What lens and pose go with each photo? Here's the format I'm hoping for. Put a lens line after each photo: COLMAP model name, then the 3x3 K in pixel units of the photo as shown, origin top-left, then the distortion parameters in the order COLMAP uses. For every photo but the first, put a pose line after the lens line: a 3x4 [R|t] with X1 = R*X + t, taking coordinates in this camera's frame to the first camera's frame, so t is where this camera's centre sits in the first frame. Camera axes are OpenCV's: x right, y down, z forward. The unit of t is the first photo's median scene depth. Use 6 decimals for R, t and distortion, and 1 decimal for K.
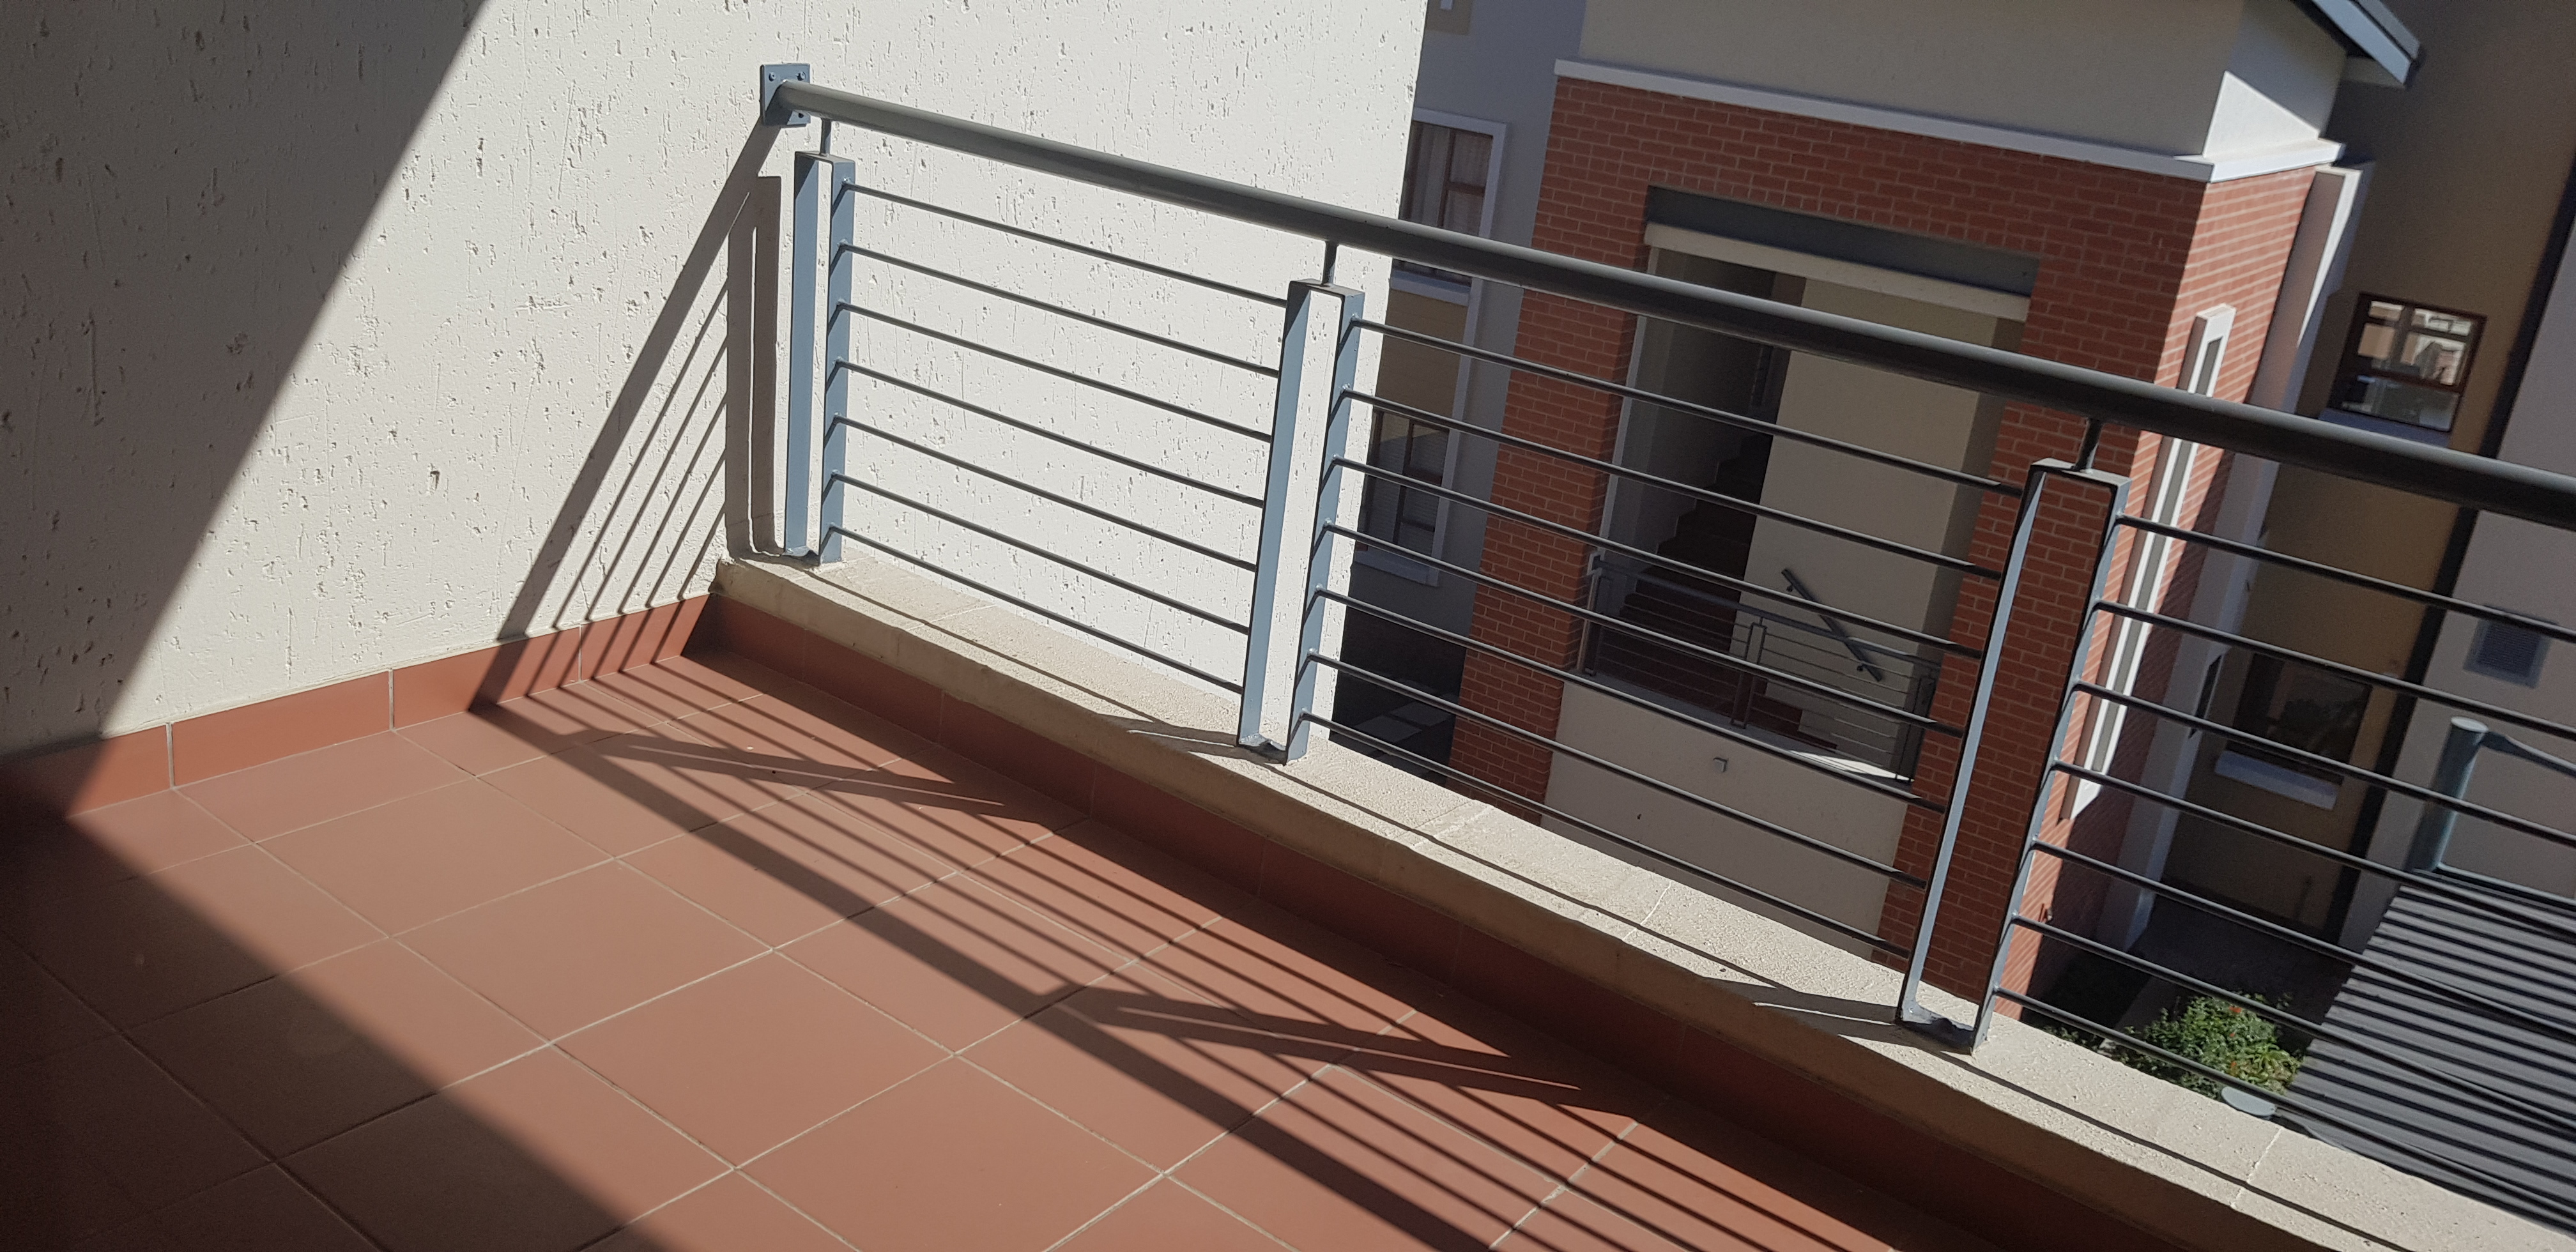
lens RADIAL K [[2168.6, 0, 1279.5], [0, 2168.6, 627.4], [0, 0, 1]] dist [0.002957, -0.003383]
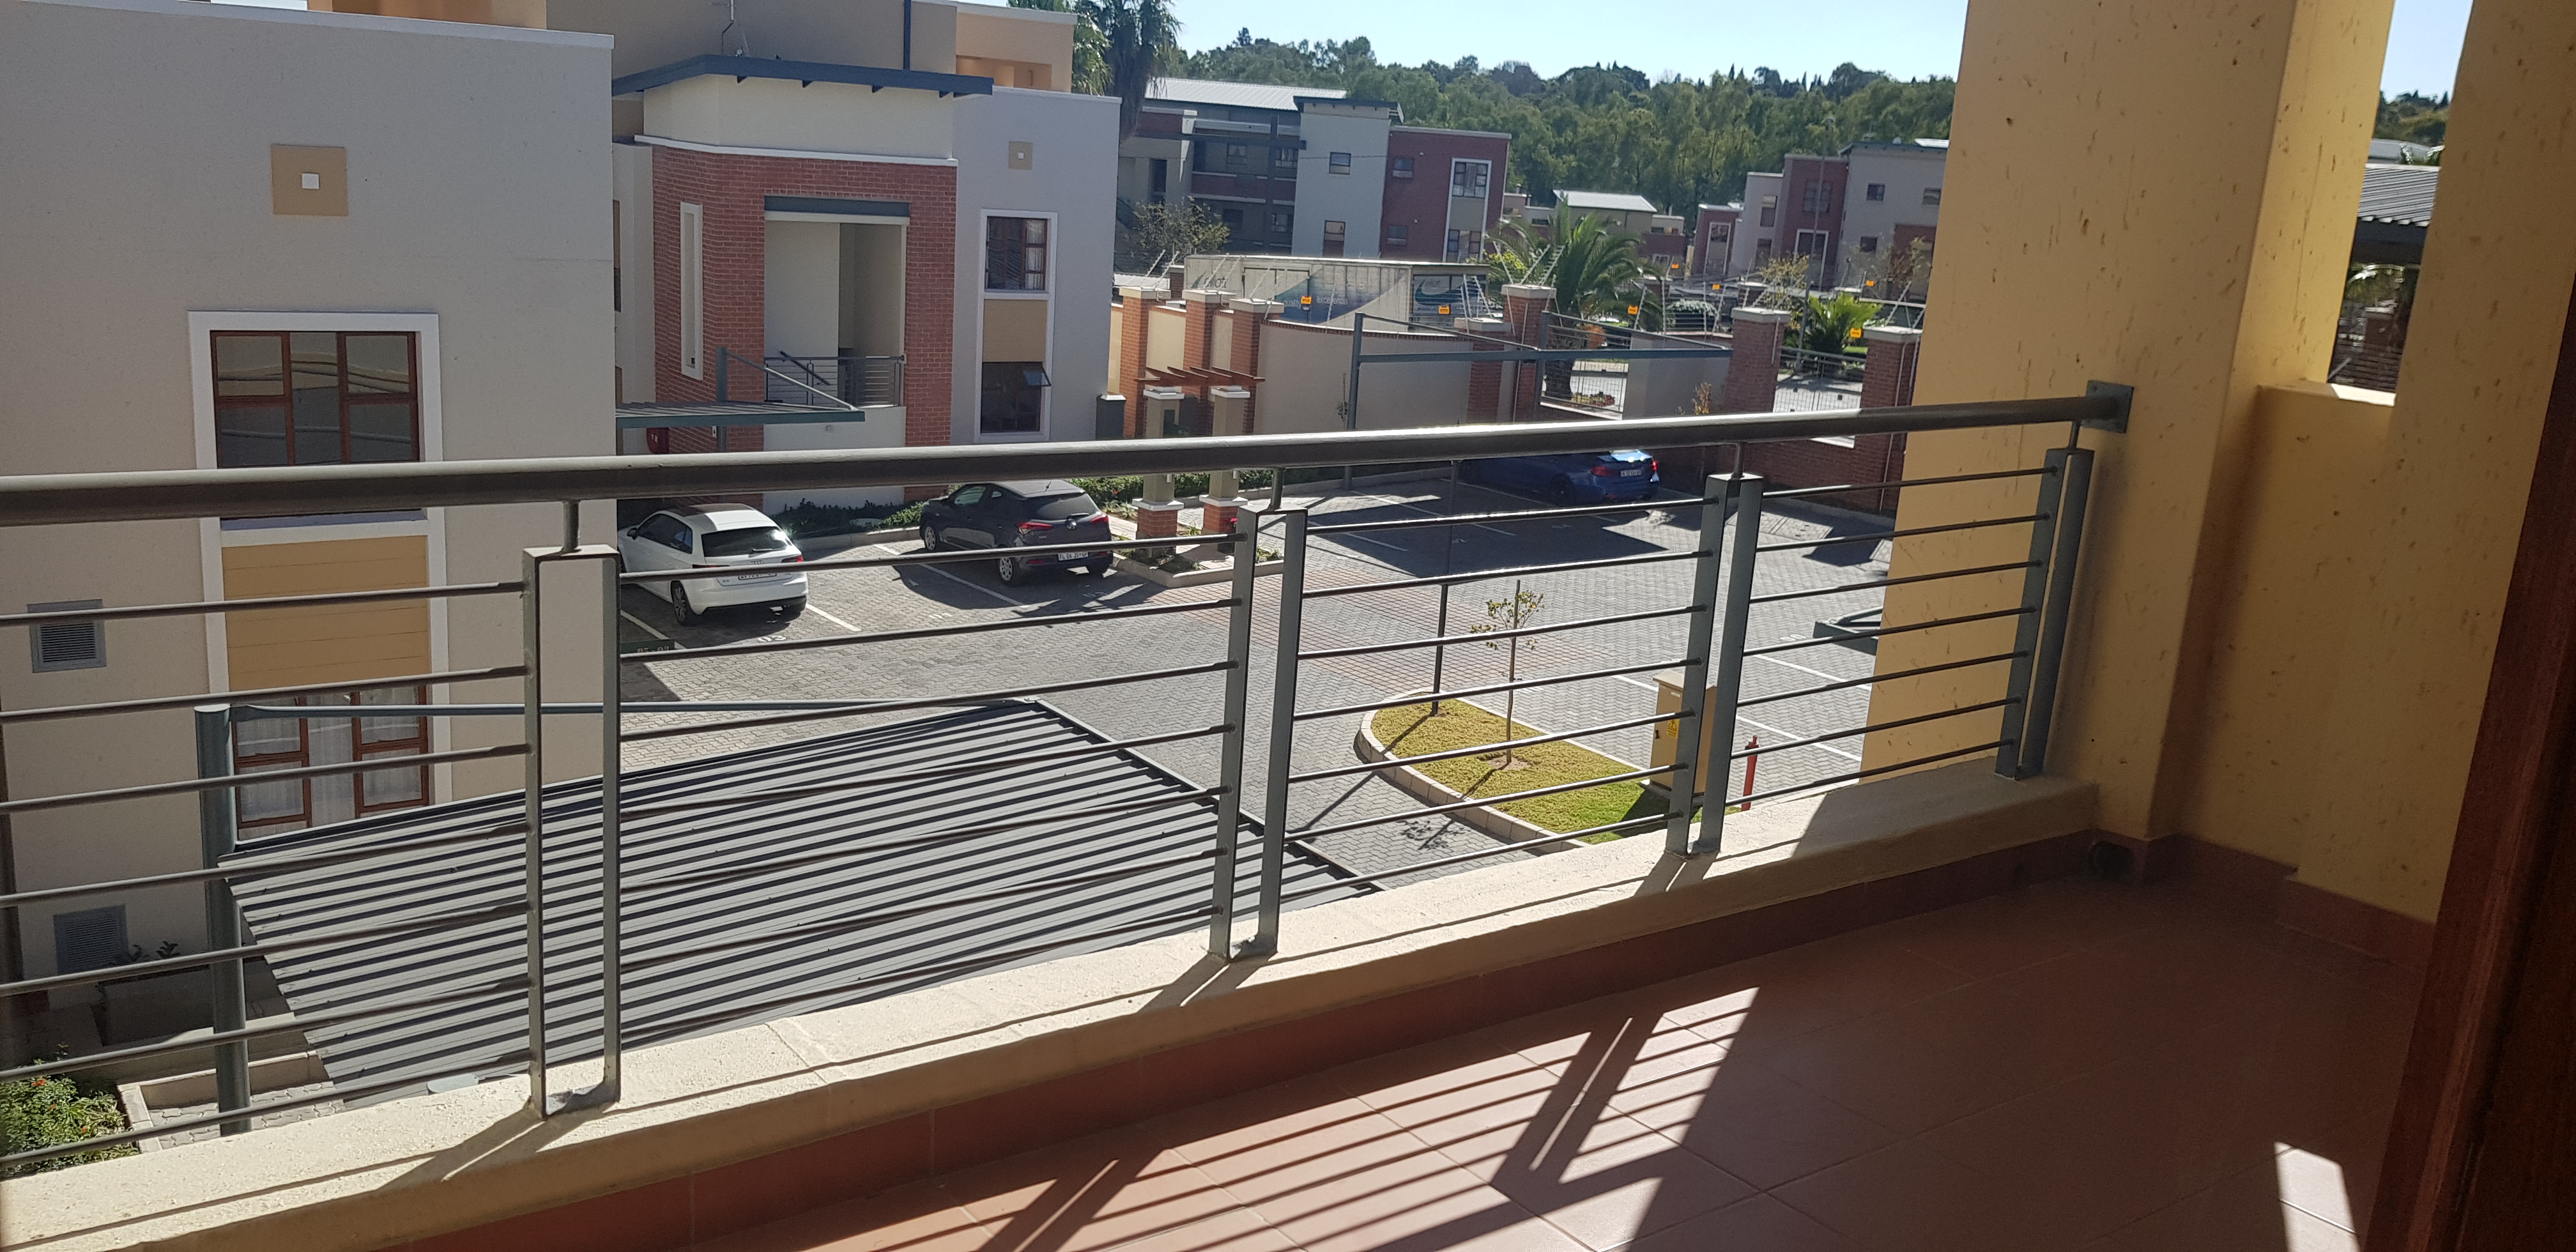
lens RADIAL K [[1992.7, 0, 1283.6], [0, 1992.7, 640.9], [0, 0, 1]] dist [0.058132, -0.101629]
pose [[0.269688, -0.322545, 0.907322, -0.689106], [0.290287, 0.925633, 0.242771, -0.259576], [-0.918151, 0.197911, 0.343262, 0.527568]]
